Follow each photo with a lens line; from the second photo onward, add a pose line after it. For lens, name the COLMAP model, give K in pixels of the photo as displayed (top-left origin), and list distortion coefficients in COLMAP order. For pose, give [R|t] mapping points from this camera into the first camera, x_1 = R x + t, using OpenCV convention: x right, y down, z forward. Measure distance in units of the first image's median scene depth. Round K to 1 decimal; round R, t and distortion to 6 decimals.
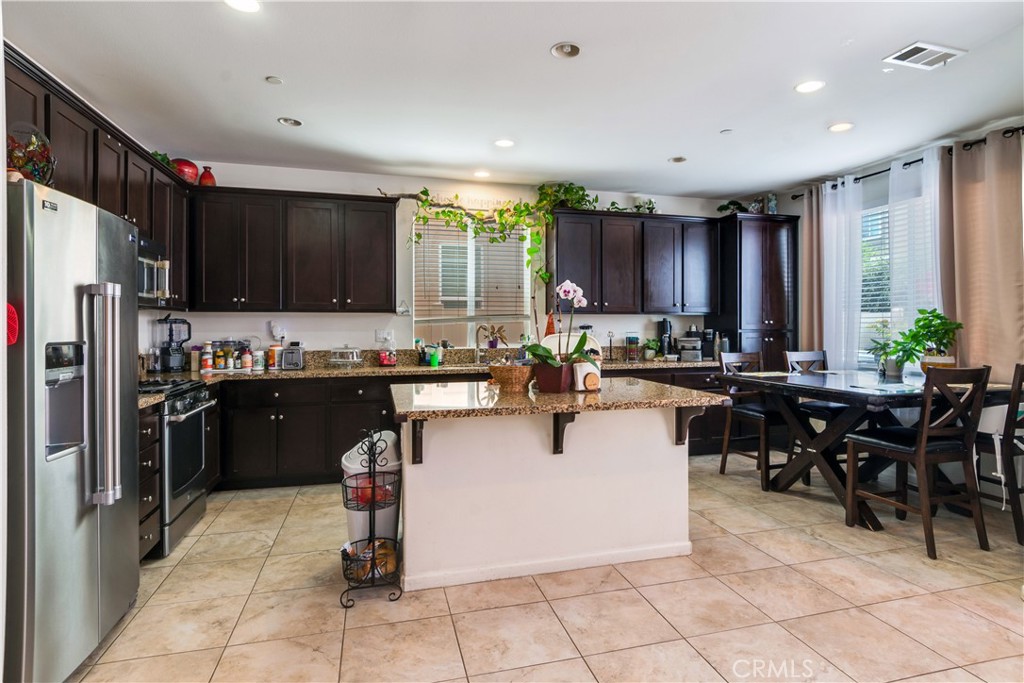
lens RADIAL K [[546.0, 0, 533.1], [0, 546.0, 327.7], [0, 0, 1]] dist [0.006528, -0.006245]
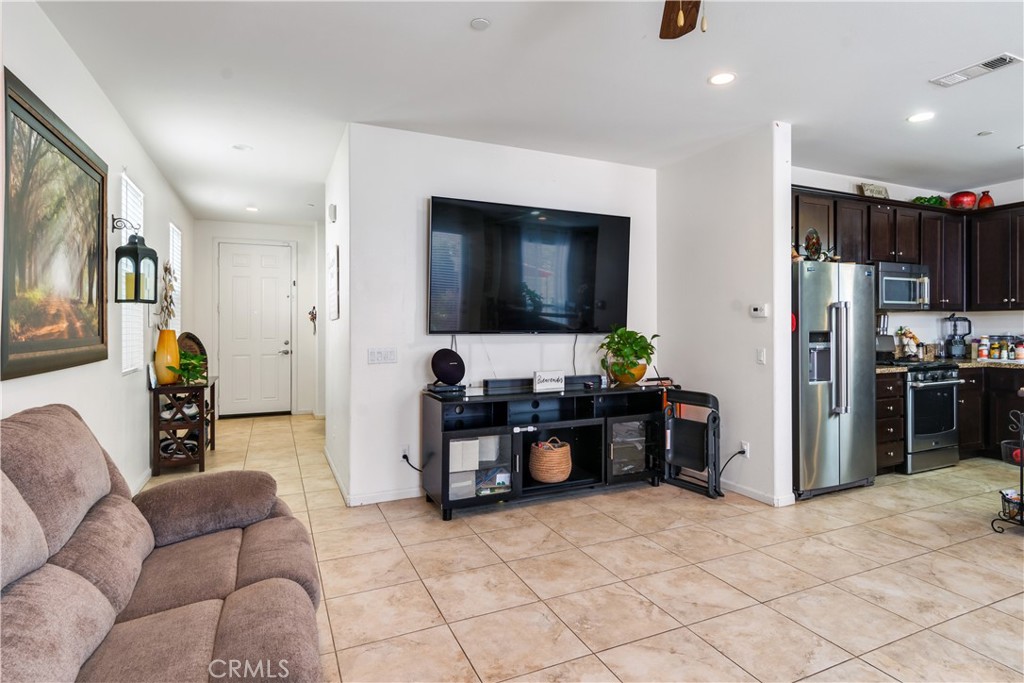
lens RADIAL K [[546.0, 0, 532.4], [0, 546.0, 322.7], [0, 0, 1]] dist [0.006528, -0.006245]
pose [[0.163928, -0.003502, -0.986466, 0.438132], [-0.000167, 0.999994, -0.003577, 0.001171], [0.986472, 0.000752, 0.163927, -0.189916]]
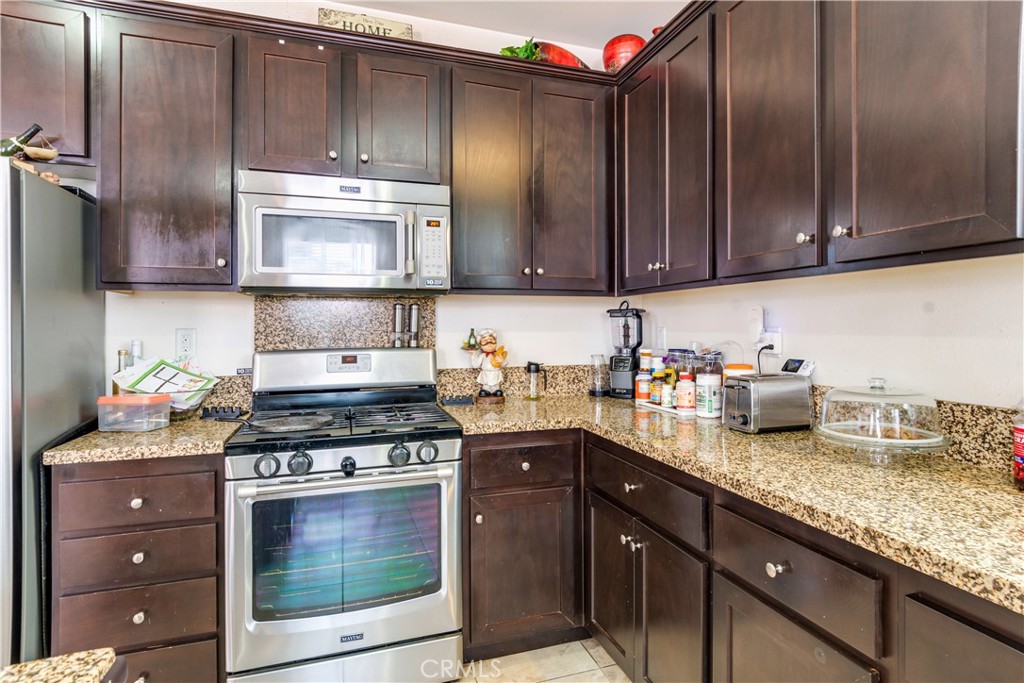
lens RADIAL K [[569.8, 0, 514.8], [0, 569.8, 332.0], [0, 0, 1]] dist [-0.000600, -0.001365]
pose [[0.062096, 0.015555, -0.997949, -0.047485], [0.003157, 0.999870, 0.015781, -0.000756], [0.998065, -0.004130, 0.062039, 0.830014]]
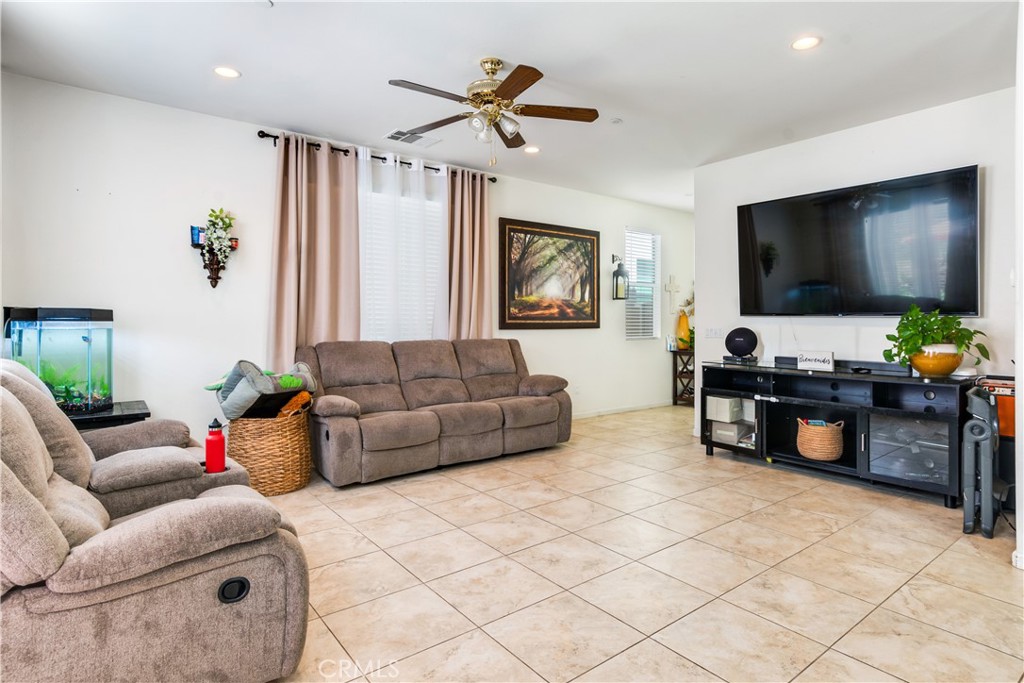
lens RADIAL K [[546.0, 0, 538.1], [0, 546.0, 324.9], [0, 0, 1]] dist [0.006528, -0.006245]
pose [[-0.920678, 0.001876, -0.390319, 0.349979], [-0.001798, 0.999957, 0.009046, 0.024890], [0.390319, 0.009030, -0.920635, 0.643262]]
